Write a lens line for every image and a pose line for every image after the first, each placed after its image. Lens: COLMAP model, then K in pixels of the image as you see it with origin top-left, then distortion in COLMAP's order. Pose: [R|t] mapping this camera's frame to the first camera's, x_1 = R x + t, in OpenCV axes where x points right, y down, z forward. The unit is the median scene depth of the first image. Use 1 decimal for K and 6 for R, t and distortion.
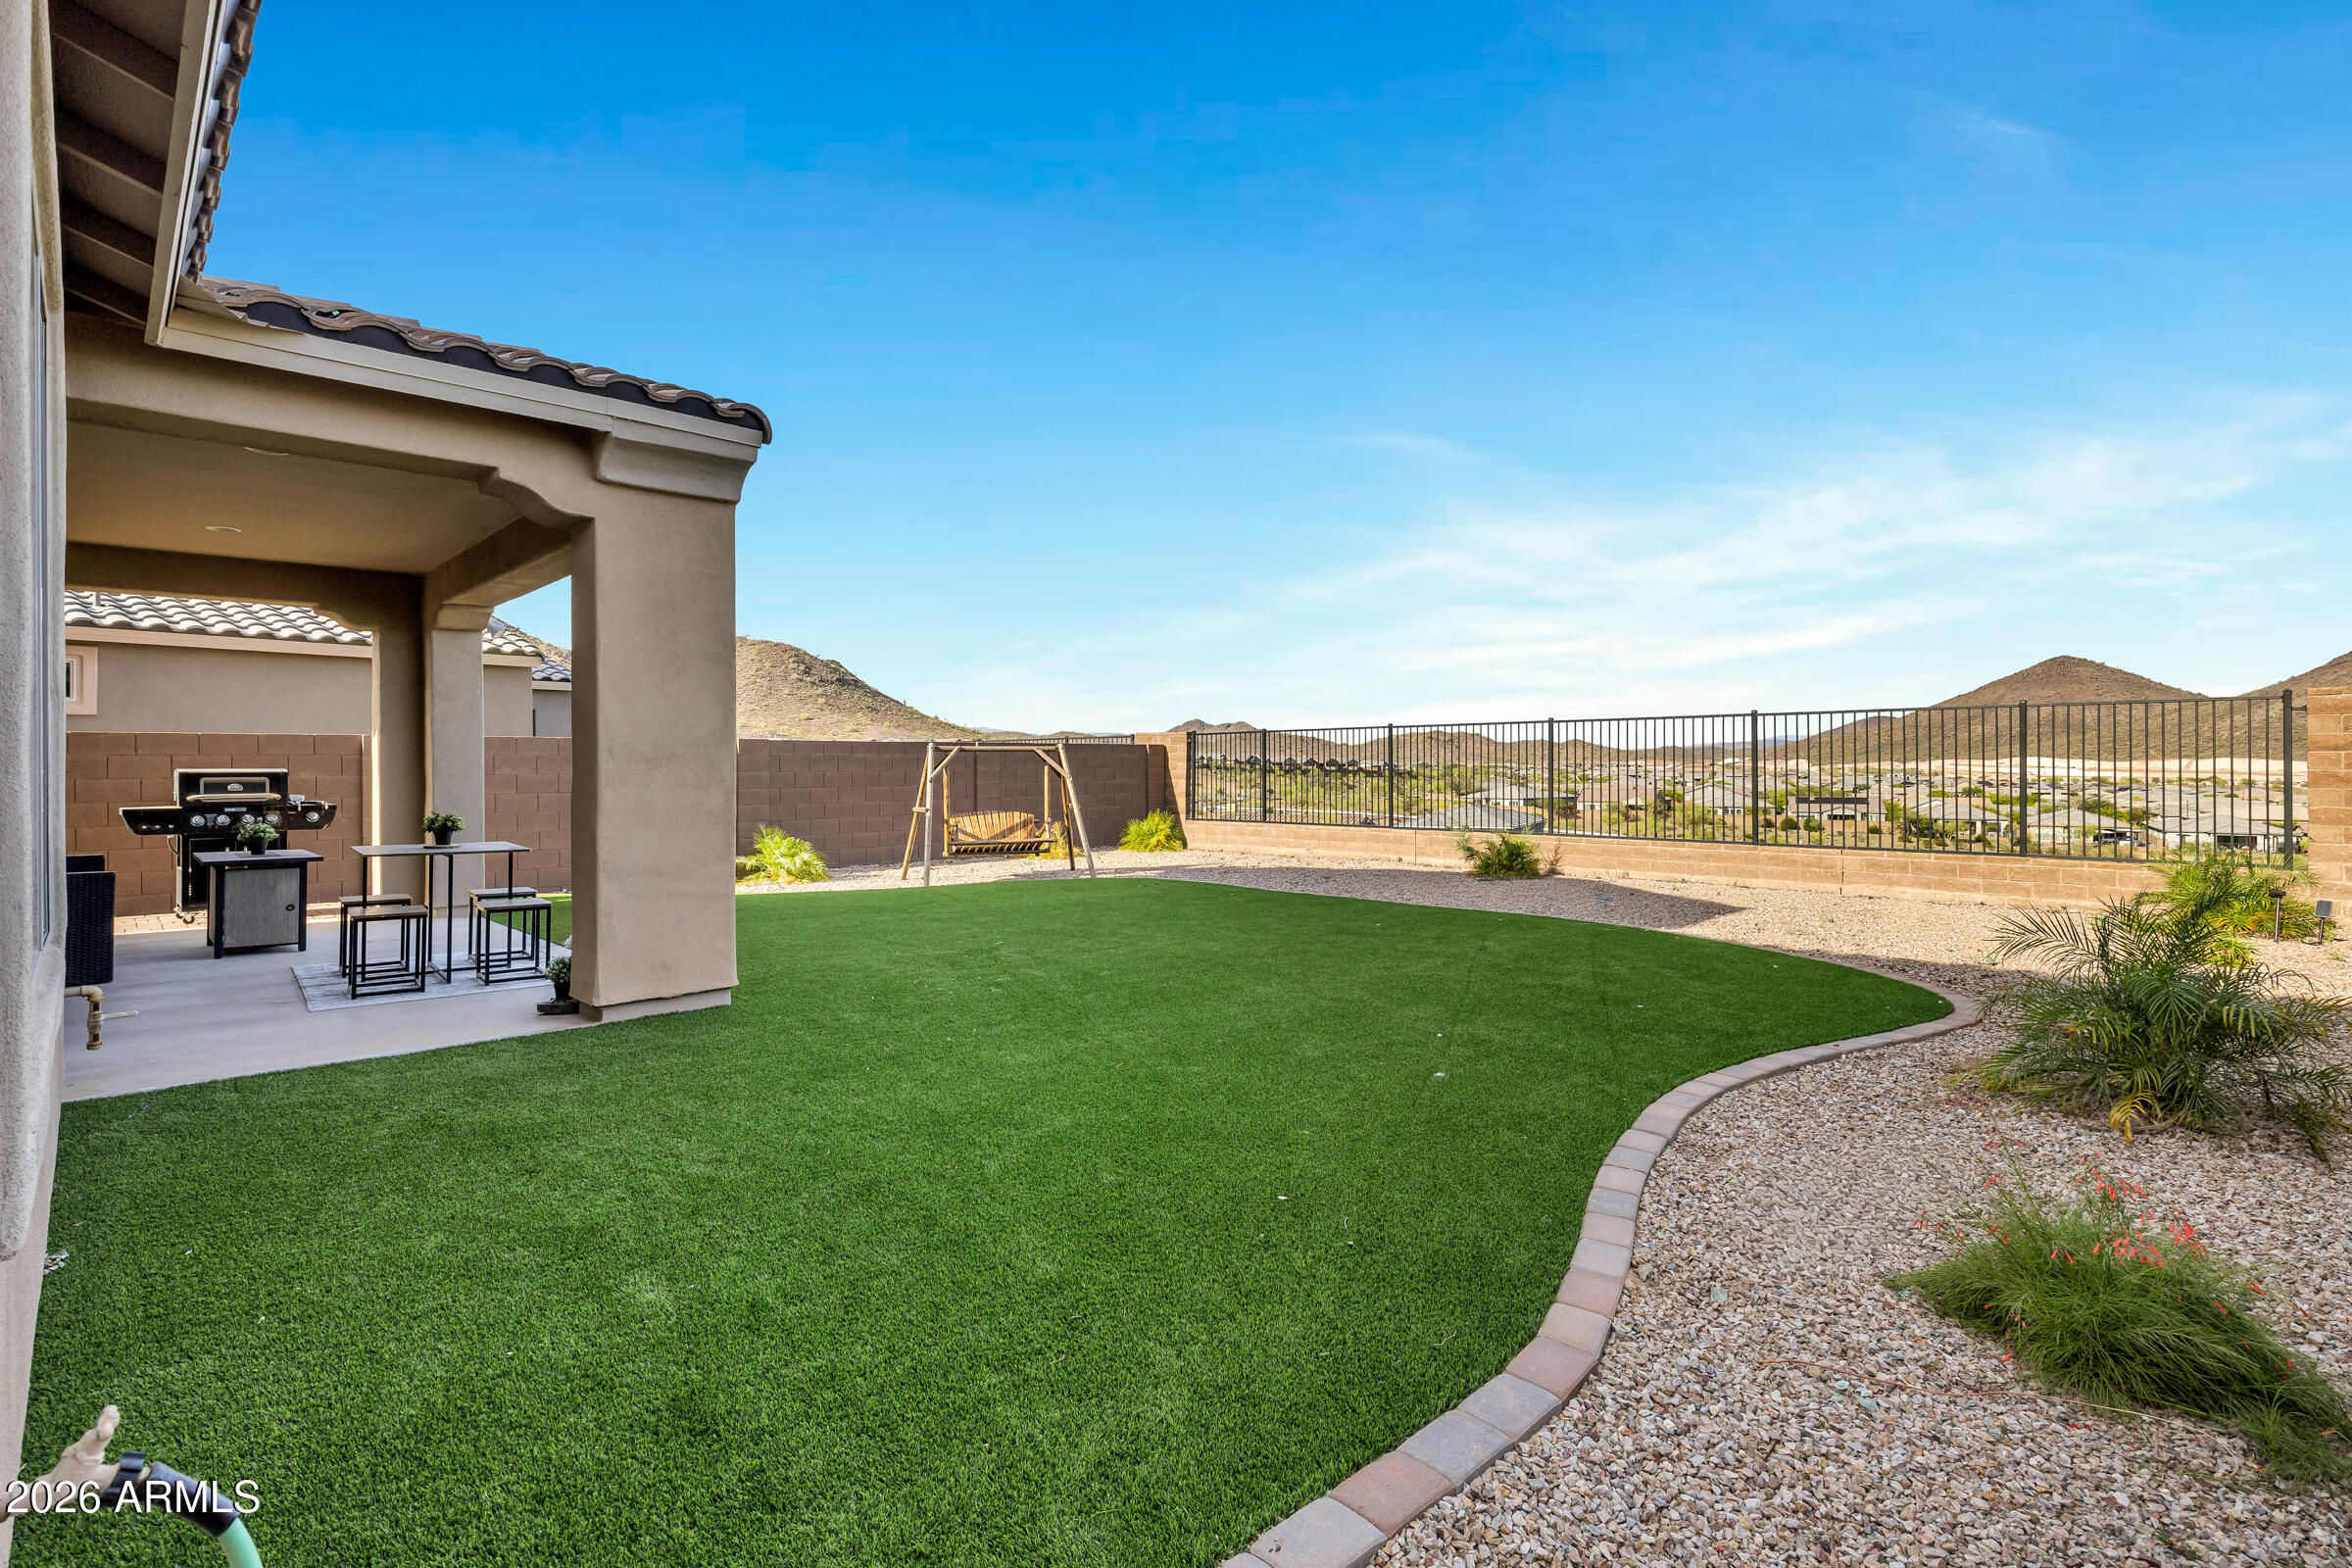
lens RADIAL K [[1088.0, 0, 1182.6], [0, 1088.0, 771.0], [0, 0, 1]] dist [0.007812, -0.001069]
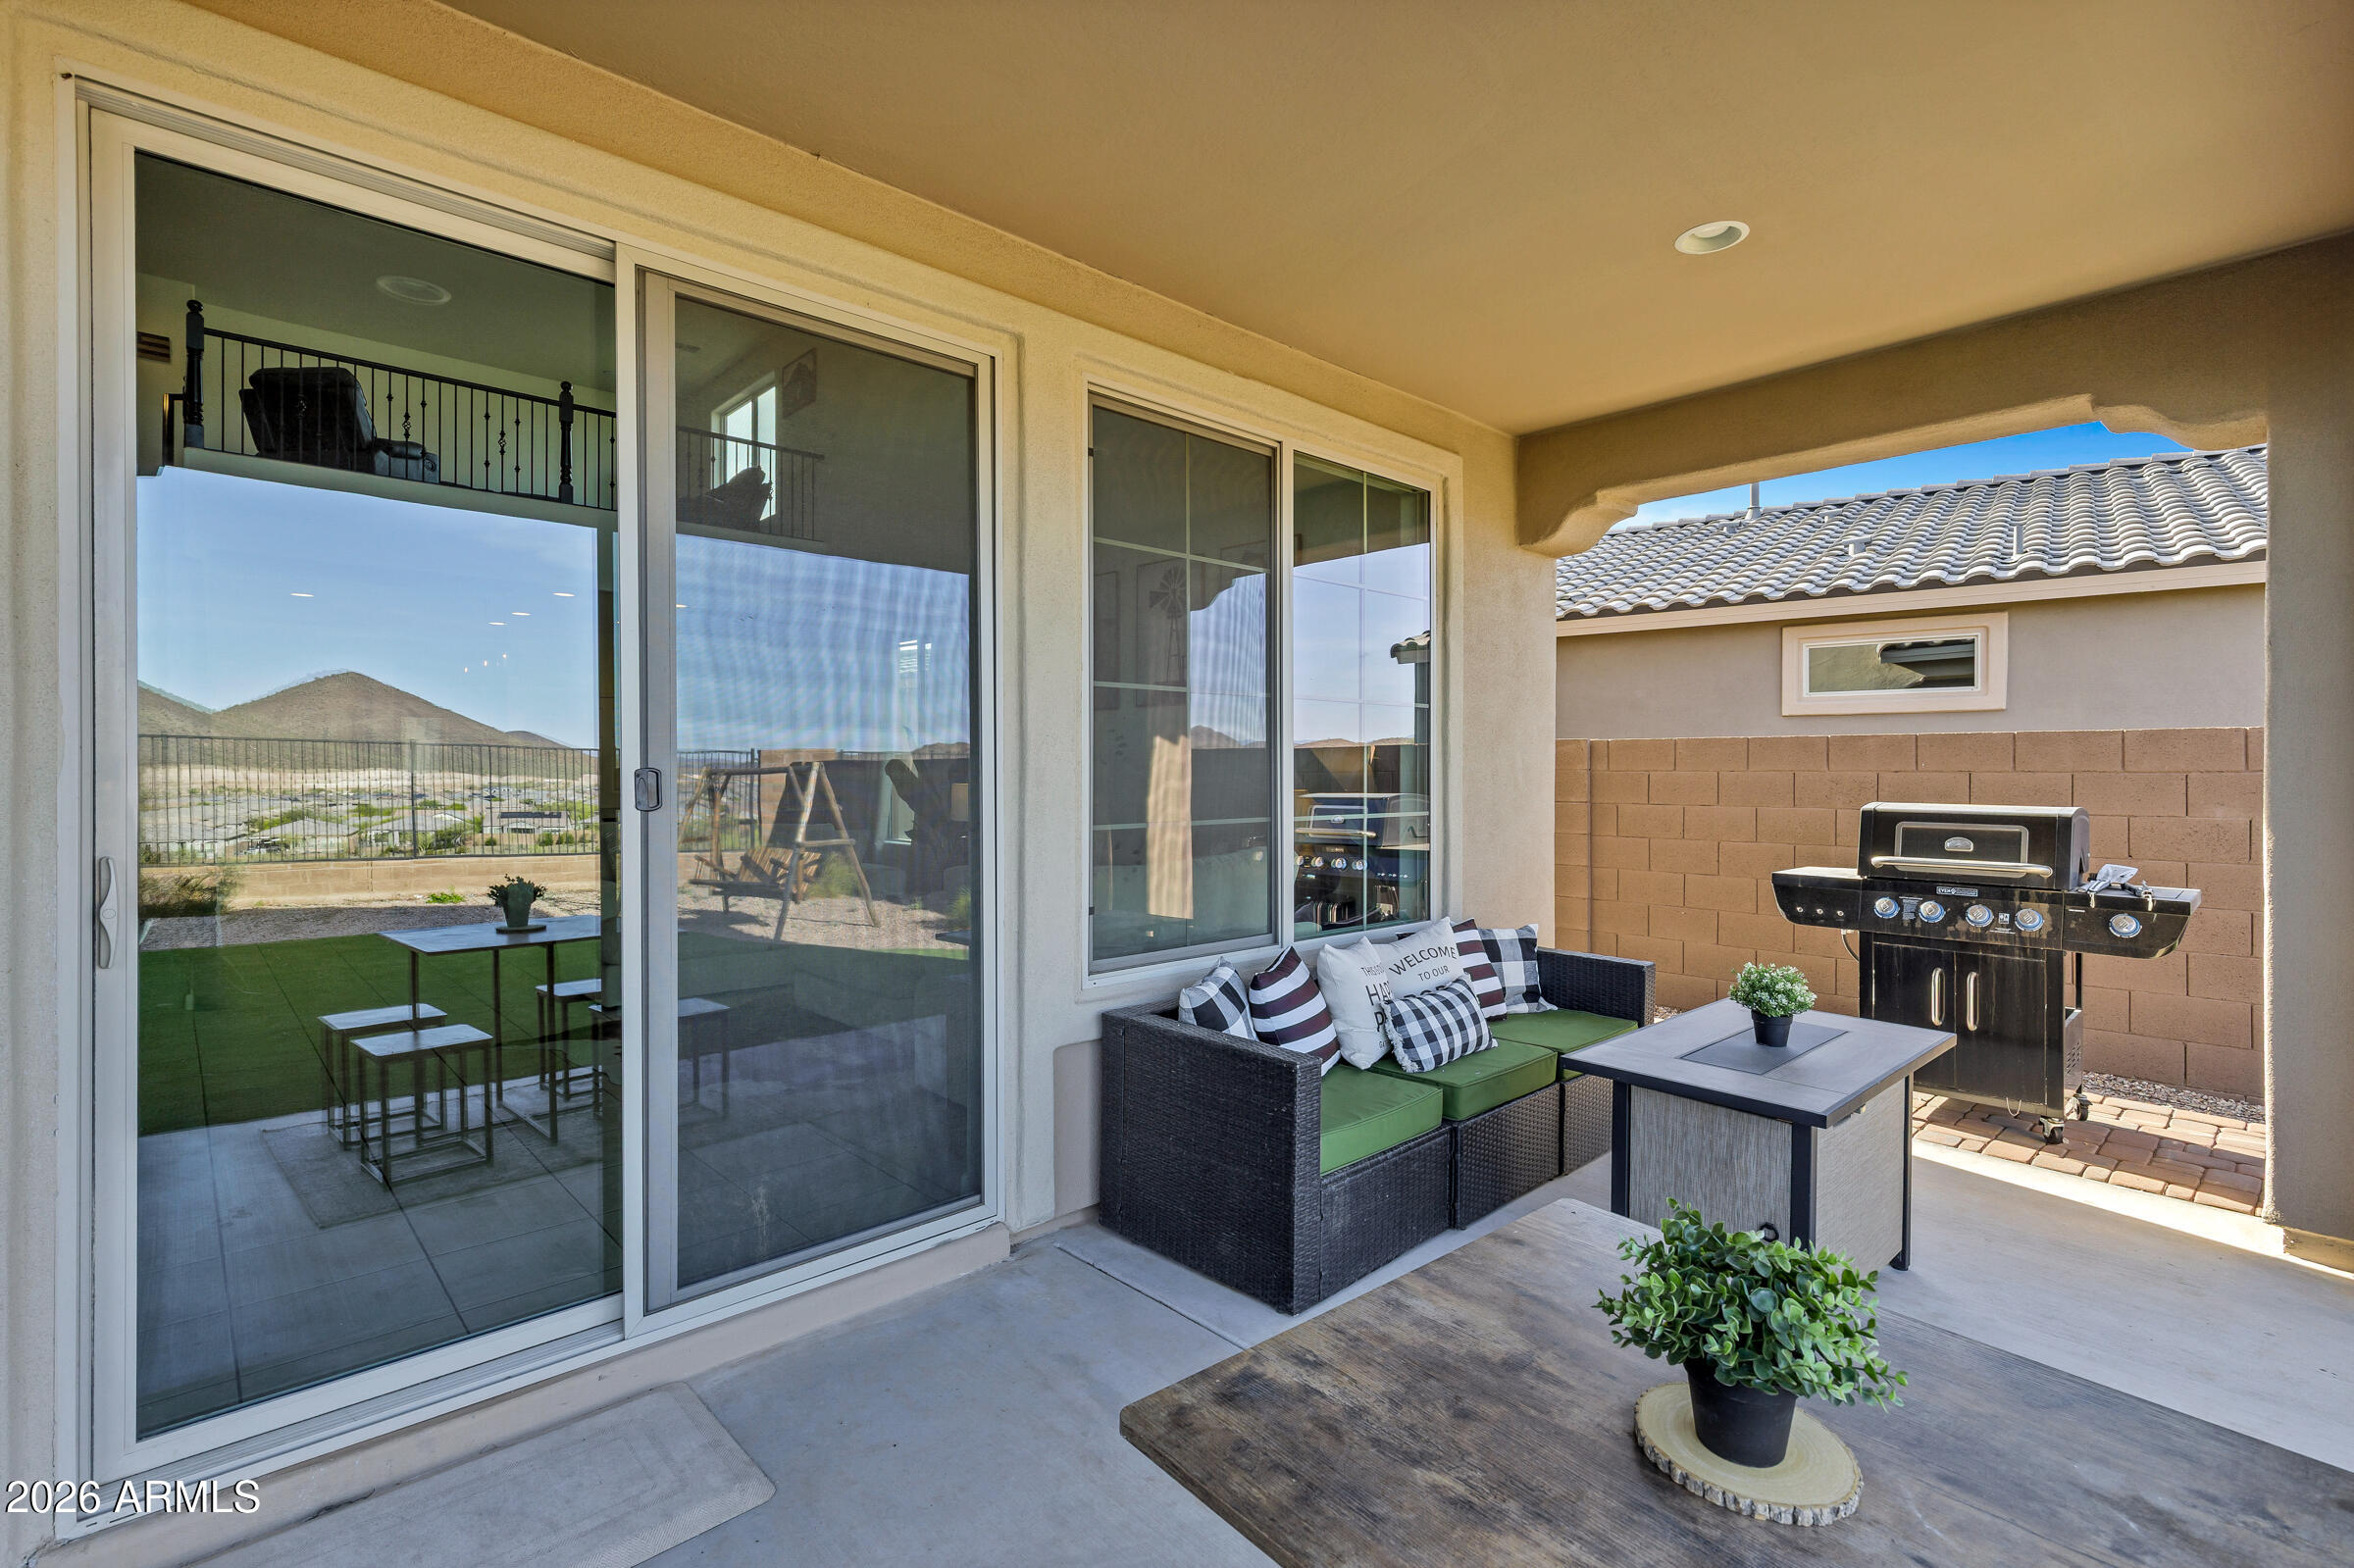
lens RADIAL K [[1088.8, 0, 1183.6], [0, 1088.8, 771.0], [0, 0, 1]] dist [0.007812, -0.001069]
pose [[-0.032380, 0.008814, -0.999437, -0.370786], [-0.007784, 0.999929, 0.009071, -0.018479], [0.999445, 0.008073, -0.032309, 0.661364]]
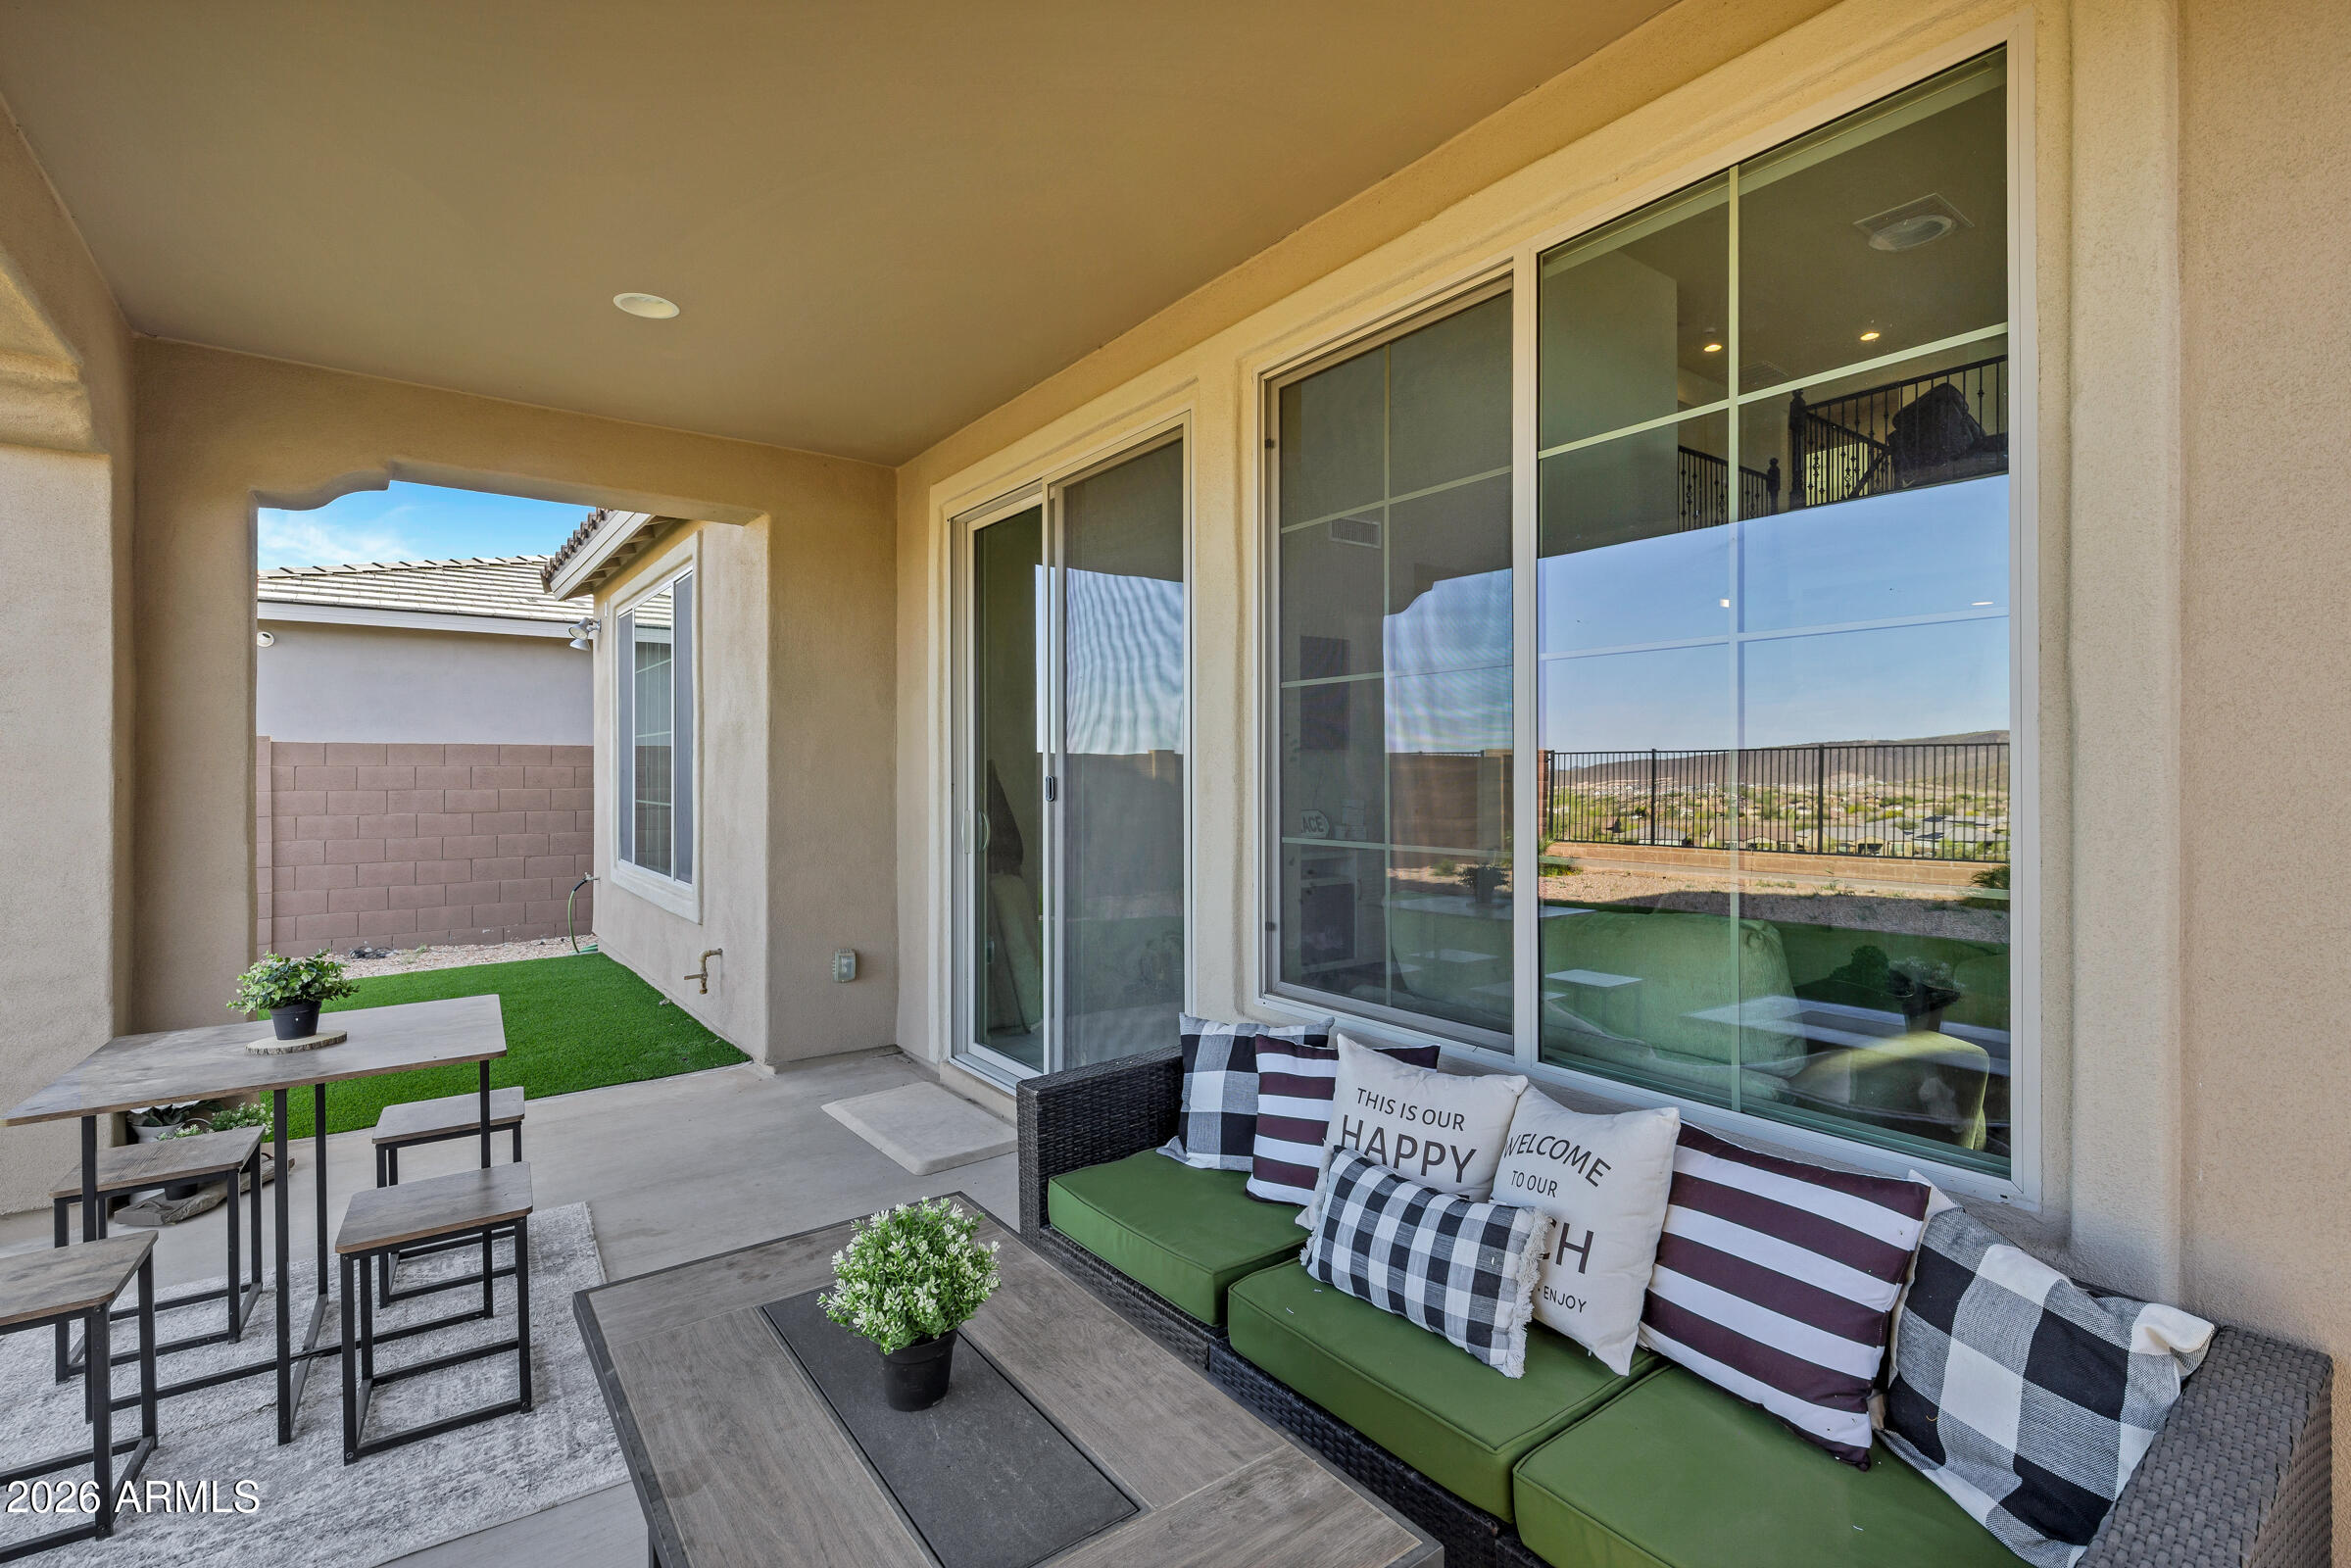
lens RADIAL K [[1087.5, 0, 1182.1], [0, 1087.5, 771.0], [0, 0, 1]] dist [0.007812, -0.001069]
pose [[-0.988362, 0.010494, 0.151759, -0.756930], [0.011664, 0.999909, 0.006817, -0.020411], [-0.151673, 0.008508, -0.988394, 0.963127]]
